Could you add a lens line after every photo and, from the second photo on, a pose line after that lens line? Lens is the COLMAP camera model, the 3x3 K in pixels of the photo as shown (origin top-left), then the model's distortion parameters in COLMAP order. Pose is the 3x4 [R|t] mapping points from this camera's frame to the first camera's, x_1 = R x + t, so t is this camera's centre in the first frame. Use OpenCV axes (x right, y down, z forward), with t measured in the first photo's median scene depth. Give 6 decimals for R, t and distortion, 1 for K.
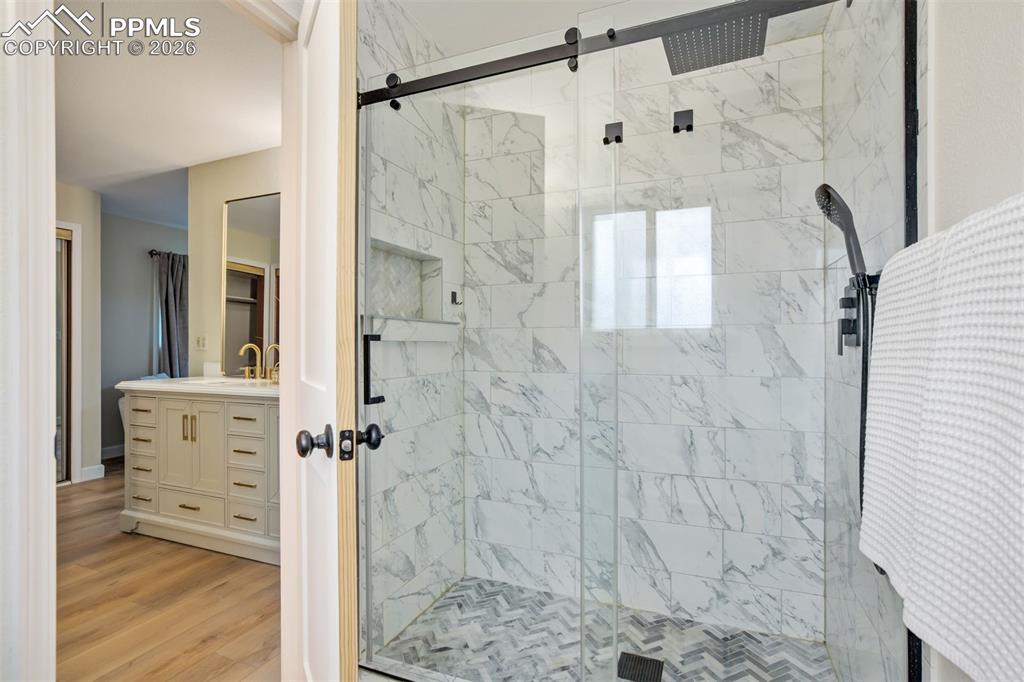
lens RADIAL K [[481.2, 0, 512.0], [0, 481.2, 341.0], [0, 0, 1]] dist [-0.037595, 0.022779]
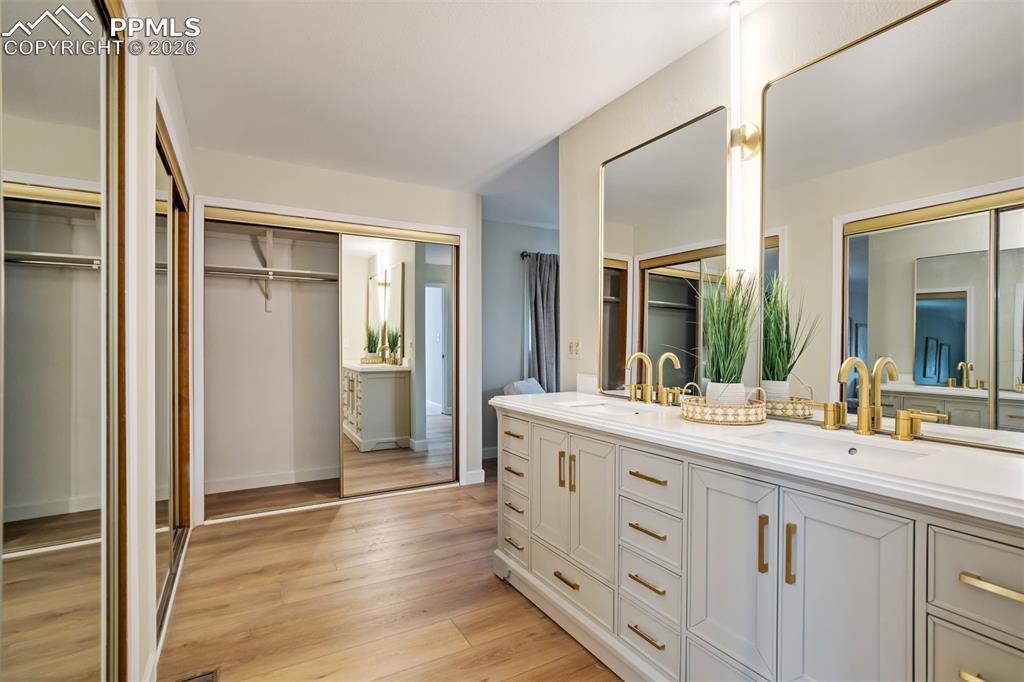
lens RADIAL K [[481.2, 0, 512.0], [0, 481.2, 341.0], [0, 0, 1]] dist [-0.037595, 0.022779]
pose [[0.783589, -0.000224, -0.621280, -0.238892], [-0.000548, 0.999999, -0.001052, -0.009053], [0.621279, 0.001165, 0.783588, 0.309496]]
